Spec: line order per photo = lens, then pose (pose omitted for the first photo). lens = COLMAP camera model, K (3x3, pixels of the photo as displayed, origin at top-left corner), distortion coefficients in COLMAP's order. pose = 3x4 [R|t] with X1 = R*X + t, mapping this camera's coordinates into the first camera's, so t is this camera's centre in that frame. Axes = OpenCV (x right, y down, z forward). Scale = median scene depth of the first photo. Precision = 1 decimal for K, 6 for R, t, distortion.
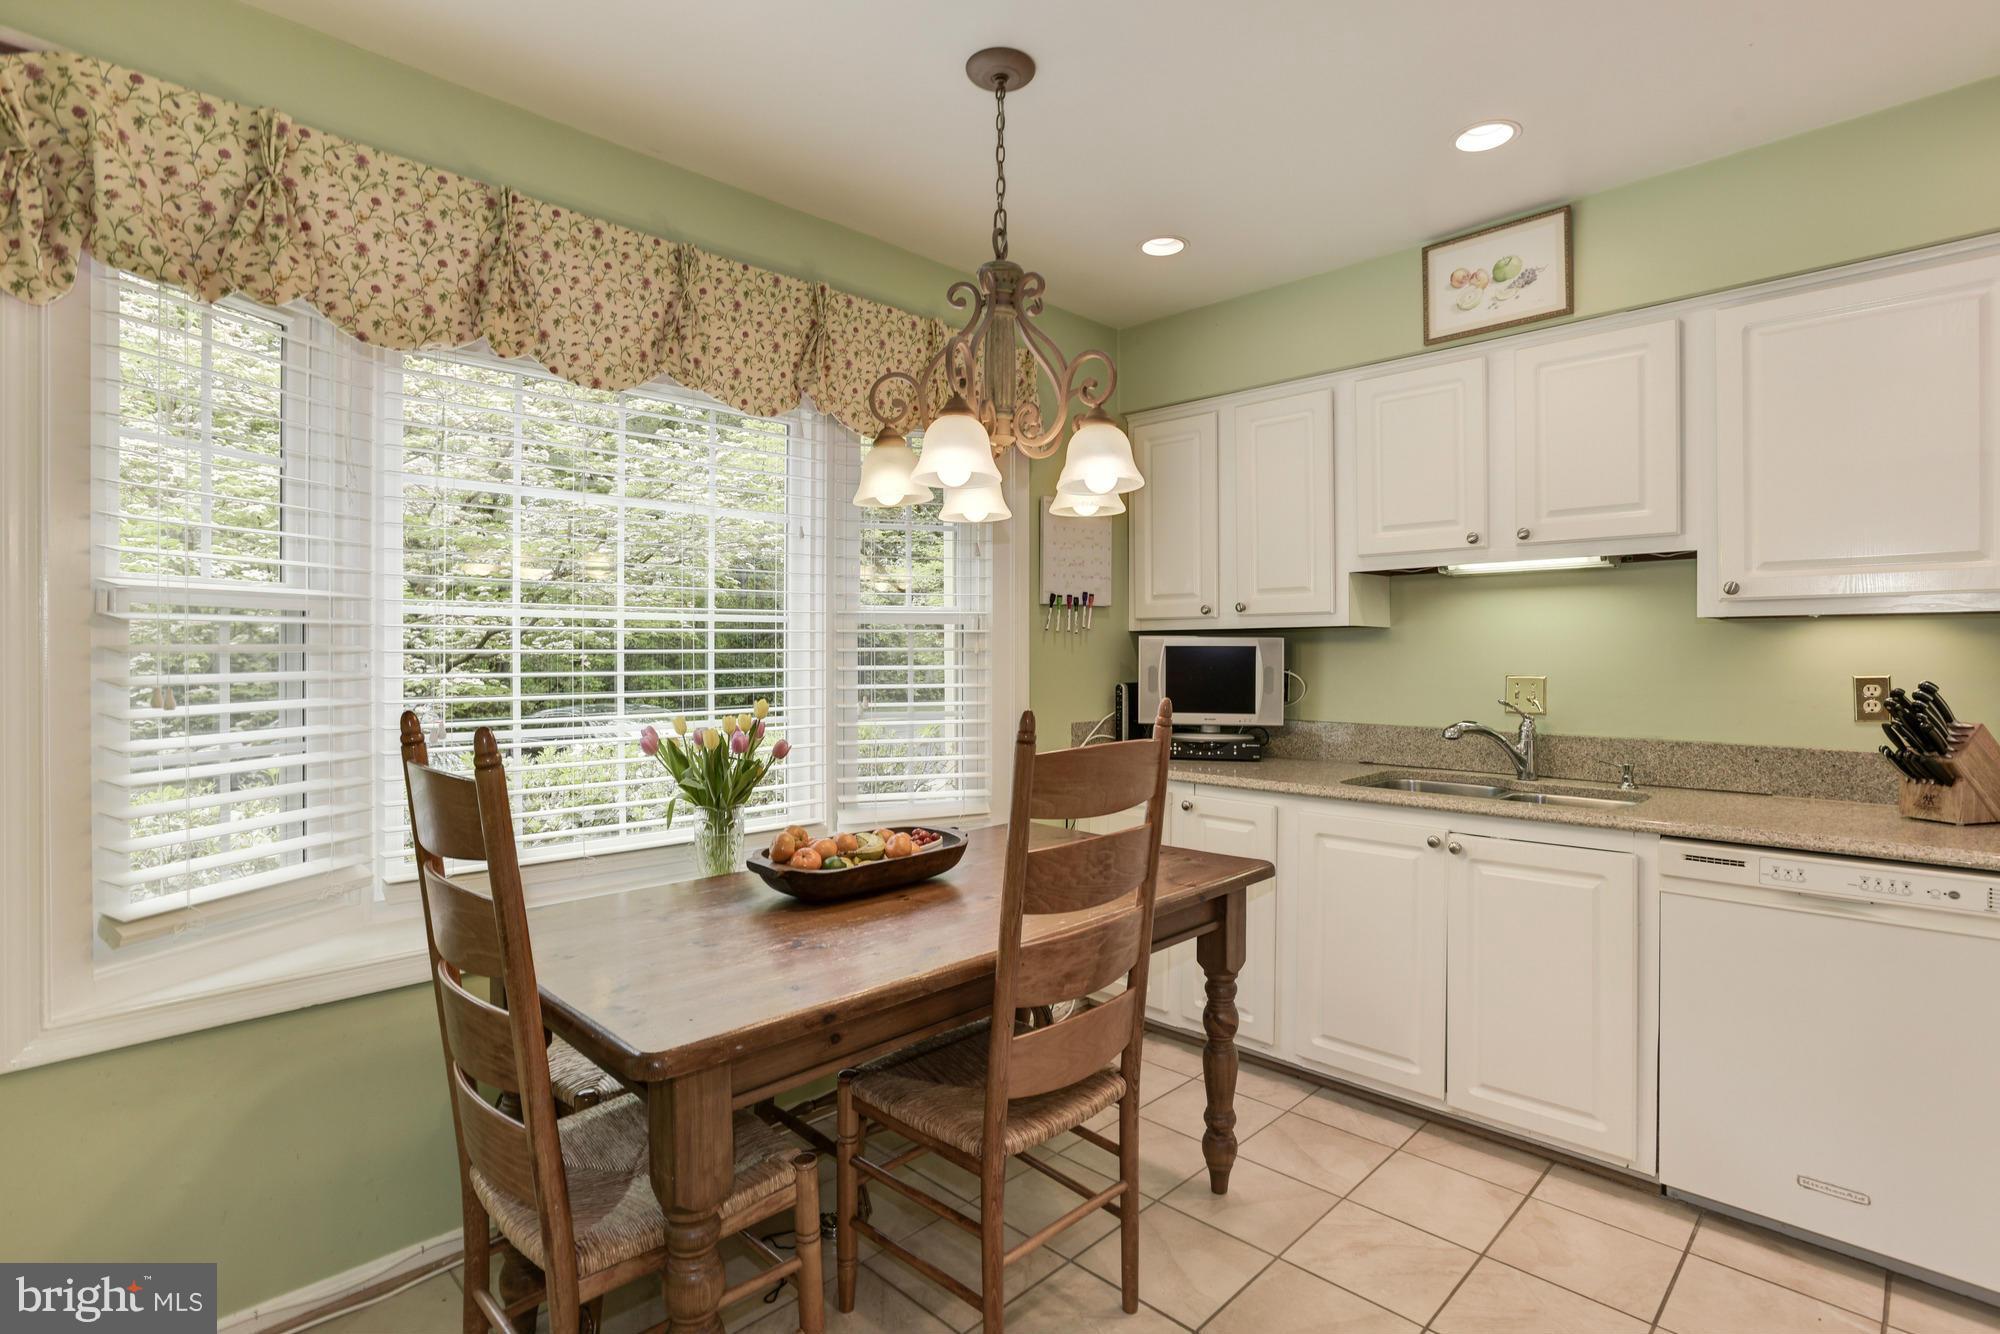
lens RADIAL K [[975.1, 0, 1010.4], [0, 975.1, 659.0], [0, 0, 1]] dist [-0.055271, 0.025877]
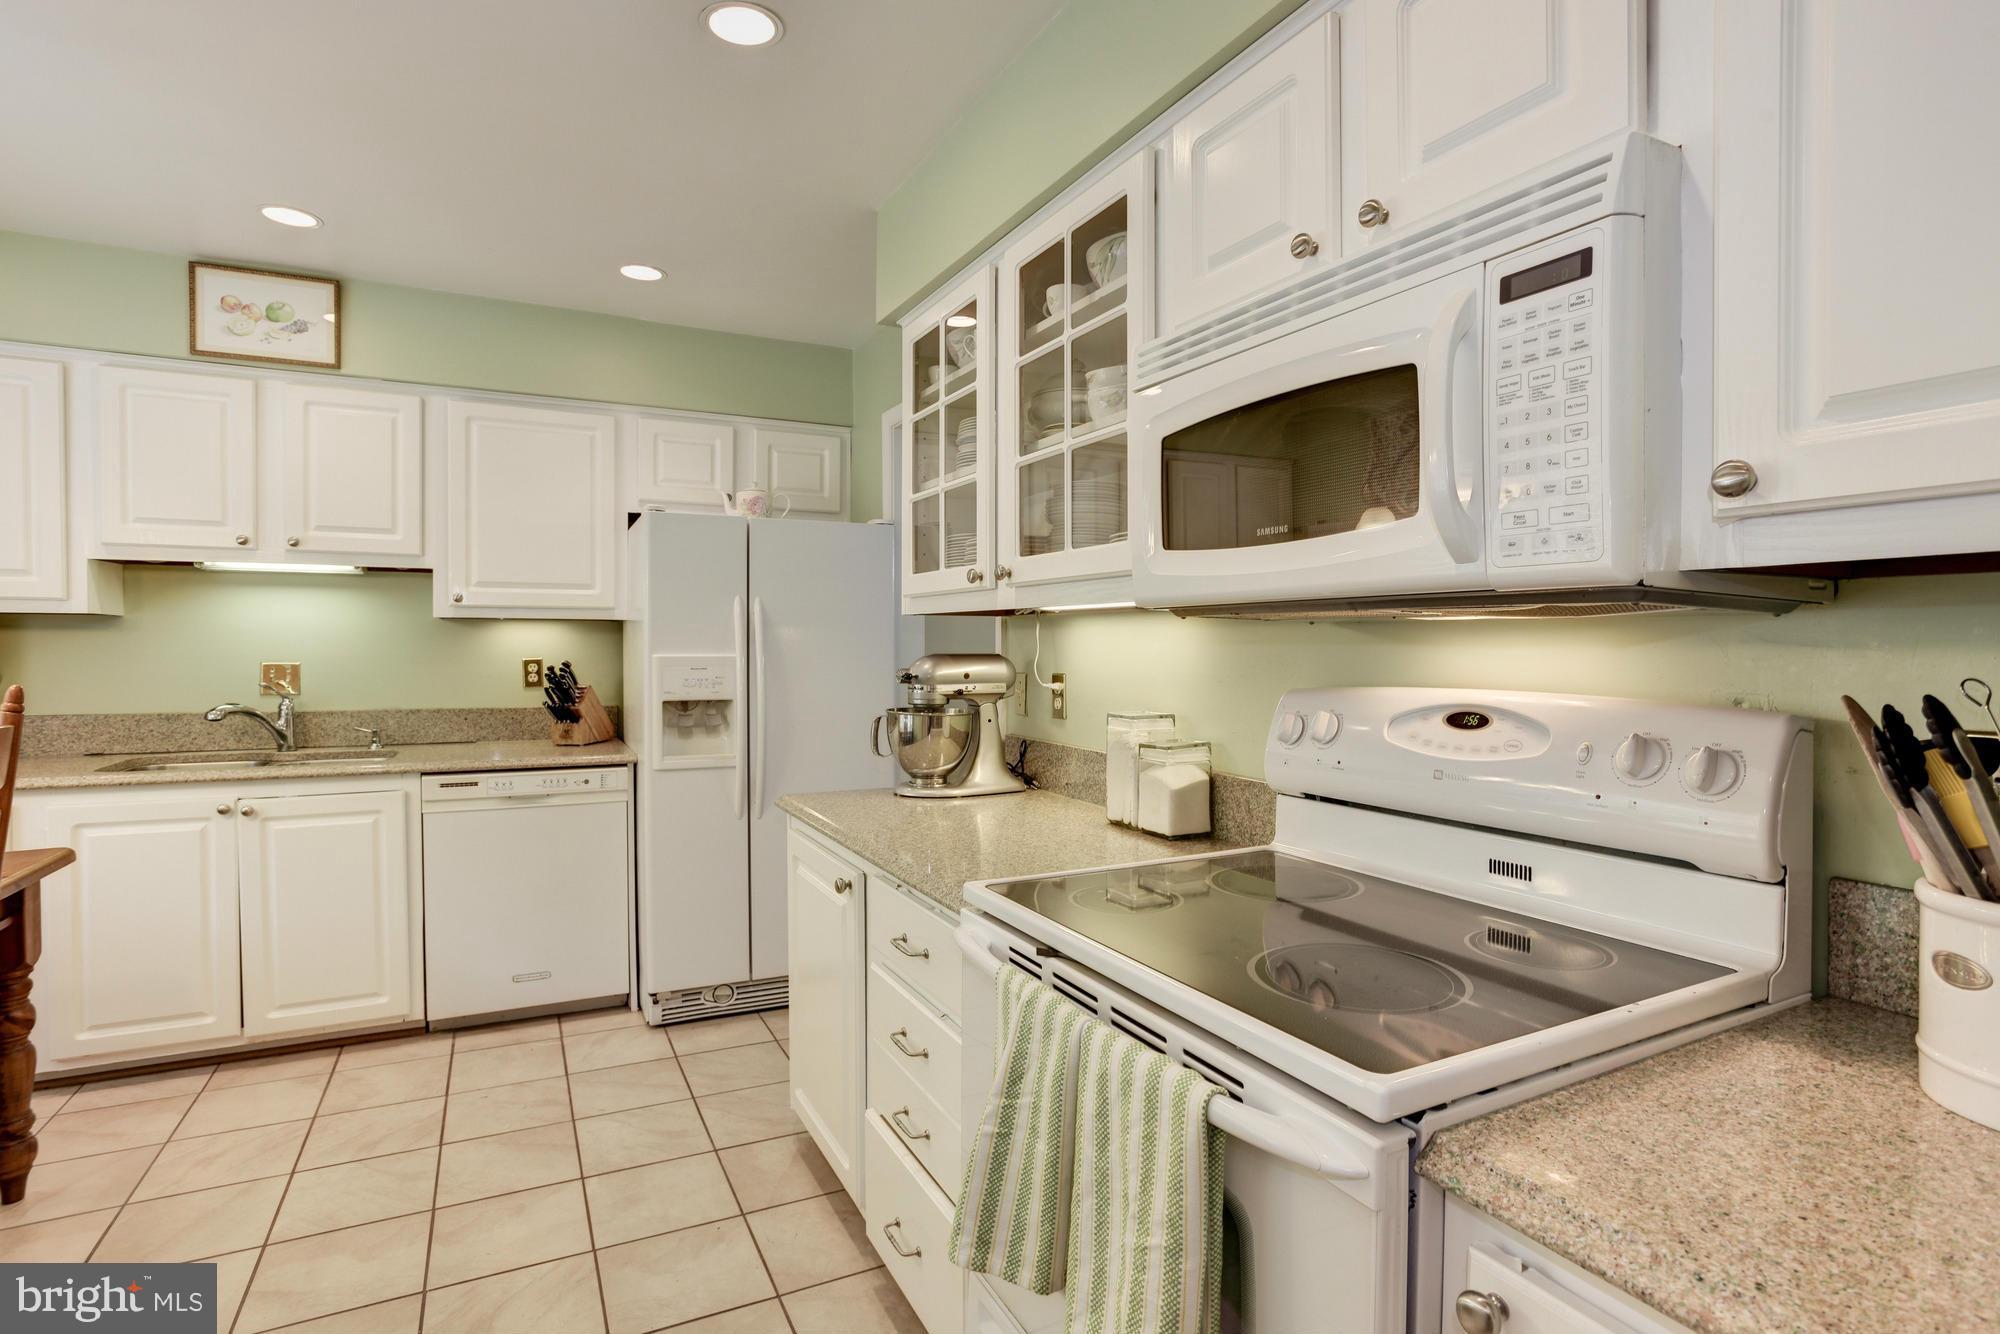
lens RADIAL K [[975.1, 0, 1010.4], [0, 975.1, 659.0], [0, 0, 1]] dist [-0.055271, 0.025877]
pose [[0.308242, -0.012394, 0.951227, -0.327613], [-0.000826, 0.999911, 0.013296, -0.002364], [-0.951308, -0.004884, 0.308204, -0.214780]]
